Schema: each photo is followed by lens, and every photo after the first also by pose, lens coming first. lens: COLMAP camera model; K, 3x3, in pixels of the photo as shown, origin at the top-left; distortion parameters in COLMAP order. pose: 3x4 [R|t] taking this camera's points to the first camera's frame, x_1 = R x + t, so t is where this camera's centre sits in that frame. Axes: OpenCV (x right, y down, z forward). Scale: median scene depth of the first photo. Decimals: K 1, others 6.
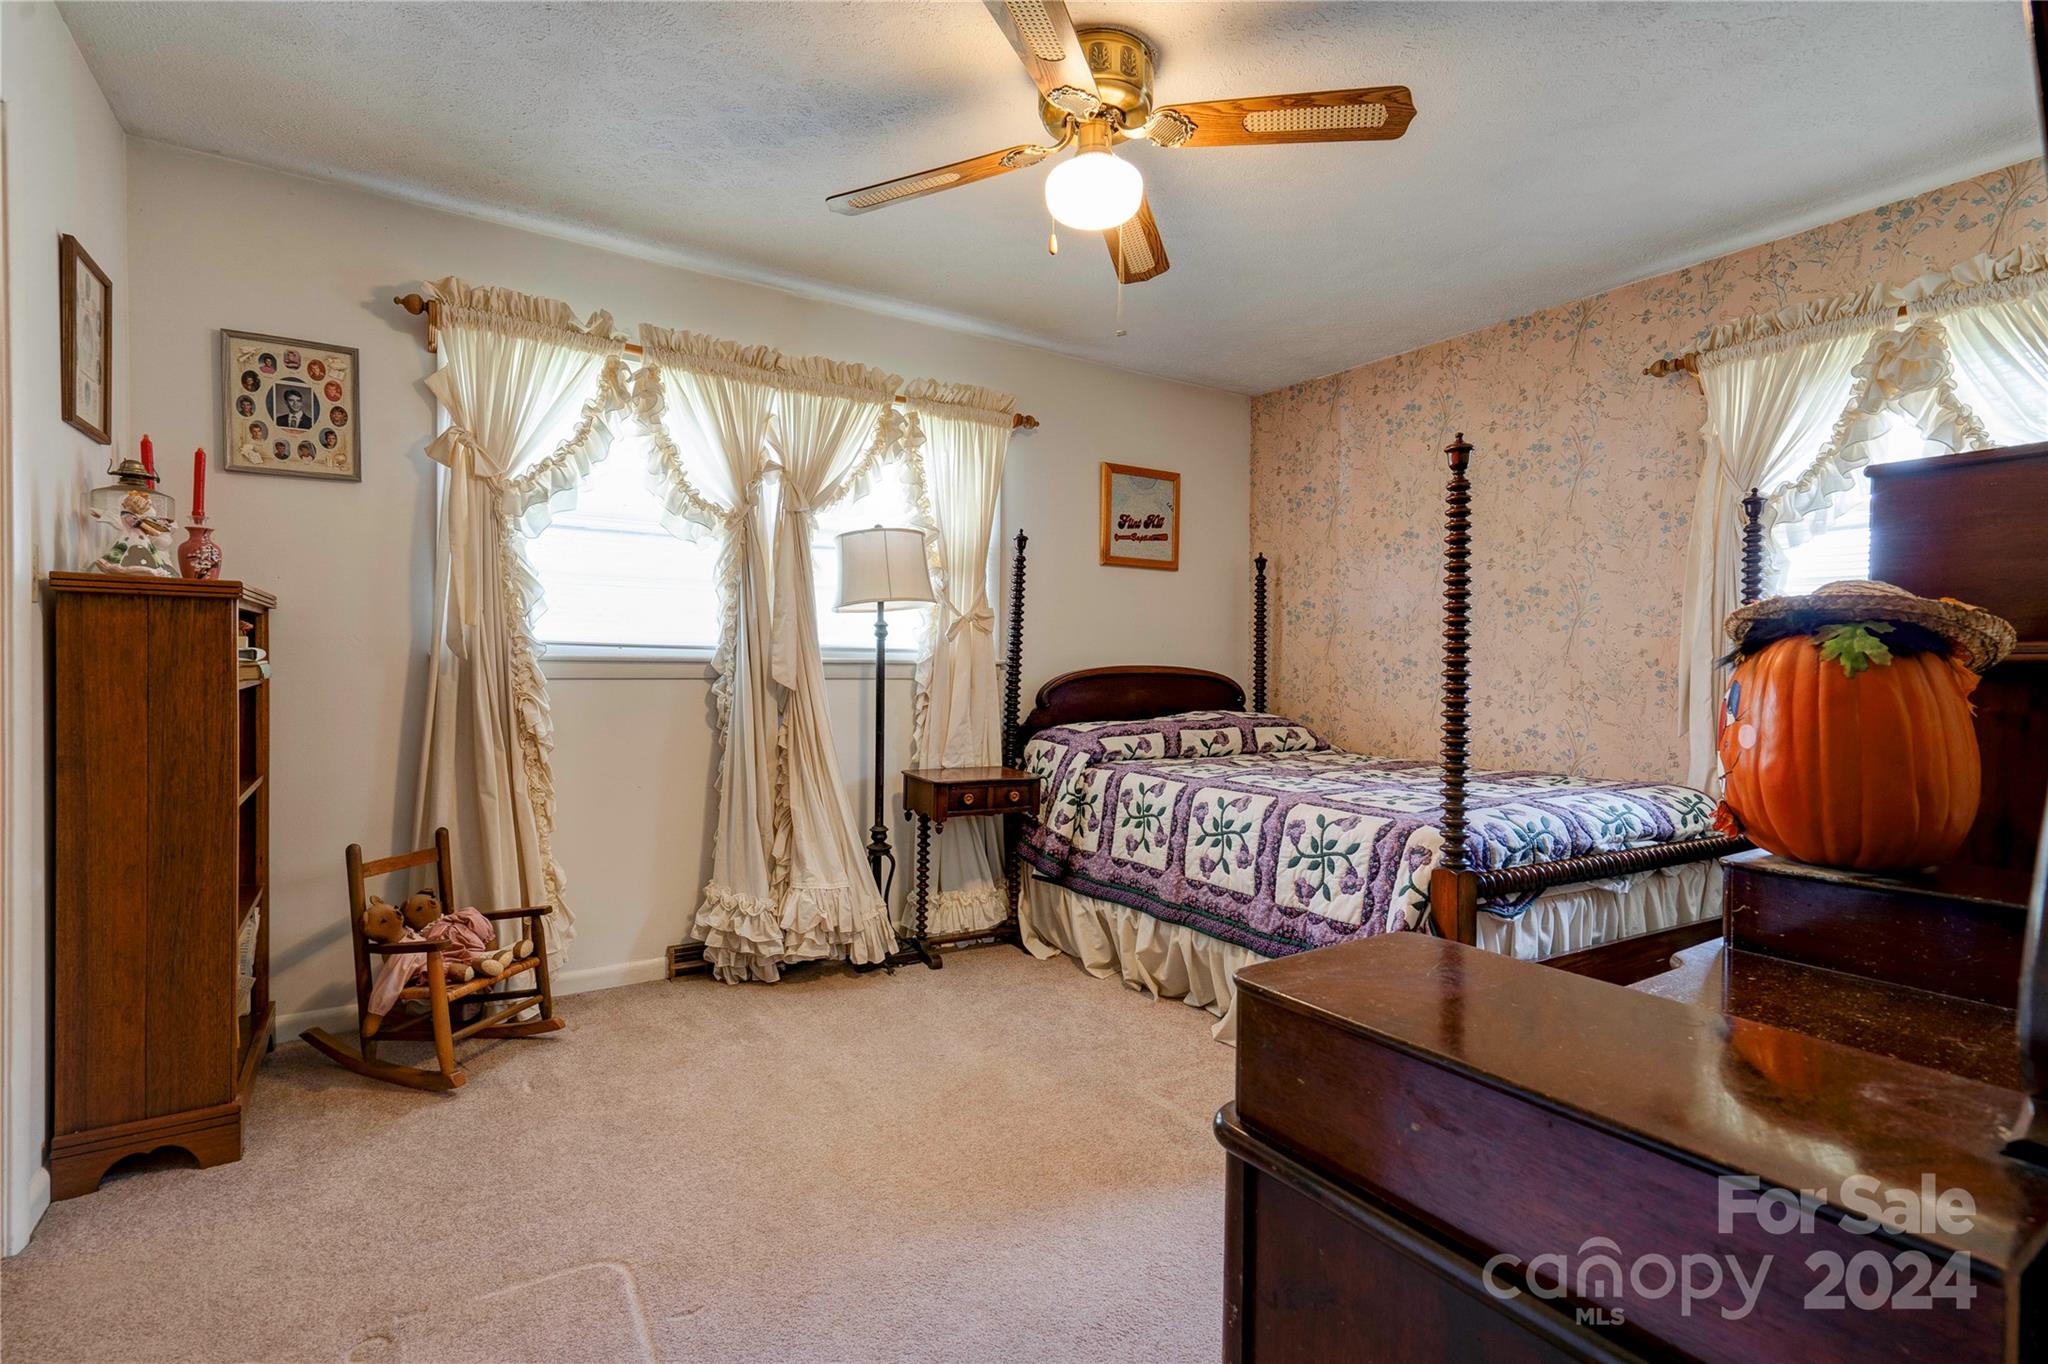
lens RADIAL K [[939.4, 0, 1019.6], [0, 939.4, 685.3], [0, 0, 1]] dist [0.009137, 0.003364]
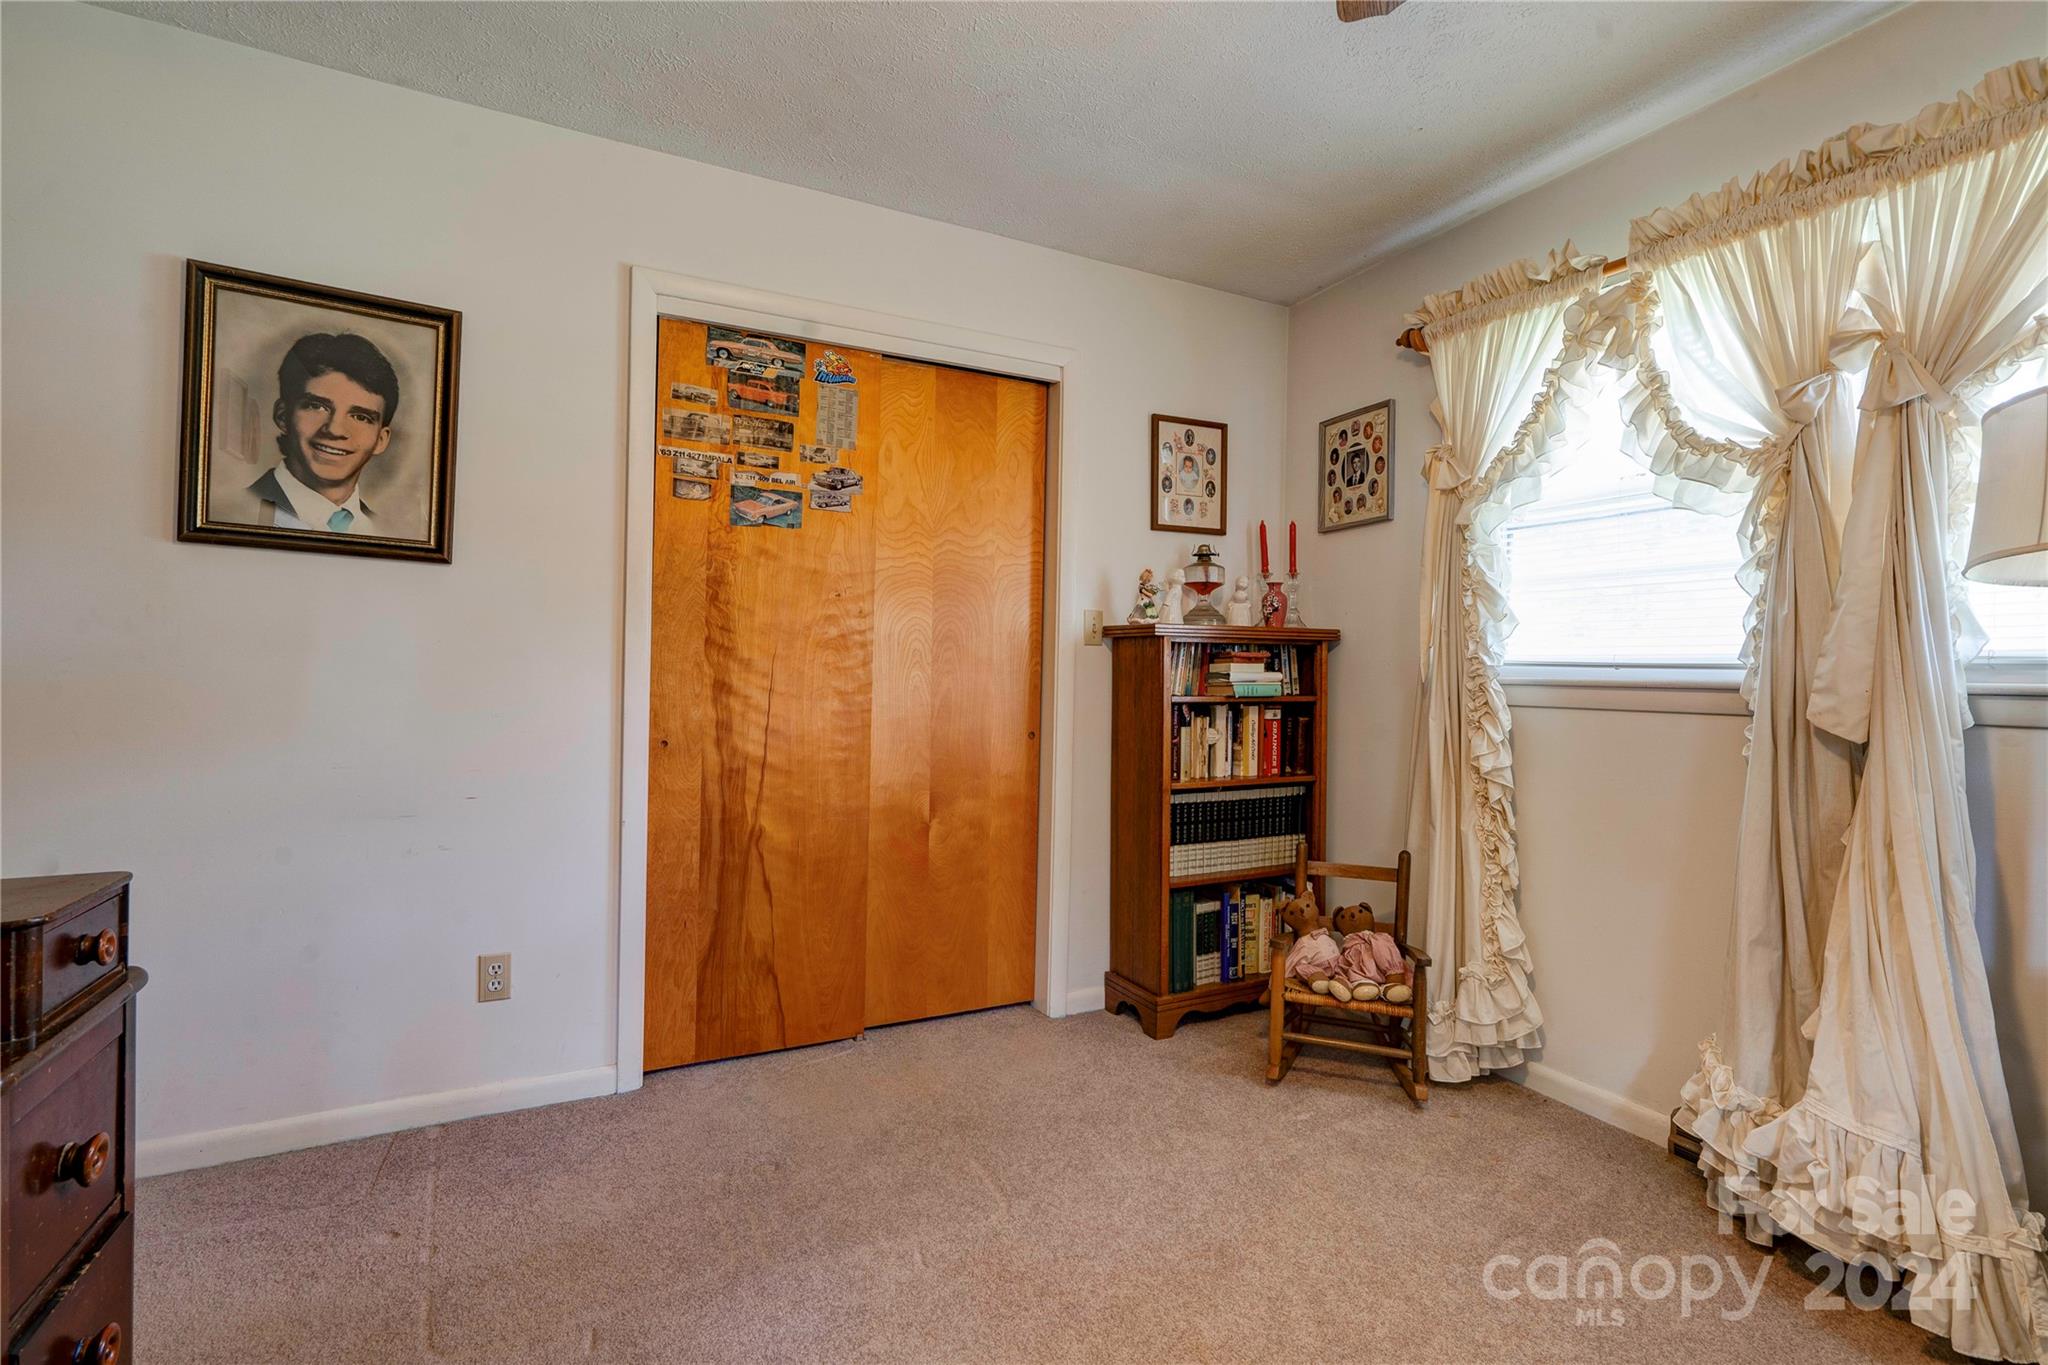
lens RADIAL K [[939.4, 0, 1022.2], [0, 939.4, 684.8], [0, 0, 1]] dist [0.009137, 0.003364]
pose [[-0.107186, 0.000899, -0.994239, 0.430537], [-0.038928, 0.999229, 0.005101, -0.013913], [0.993477, 0.039251, -0.107068, 0.705665]]
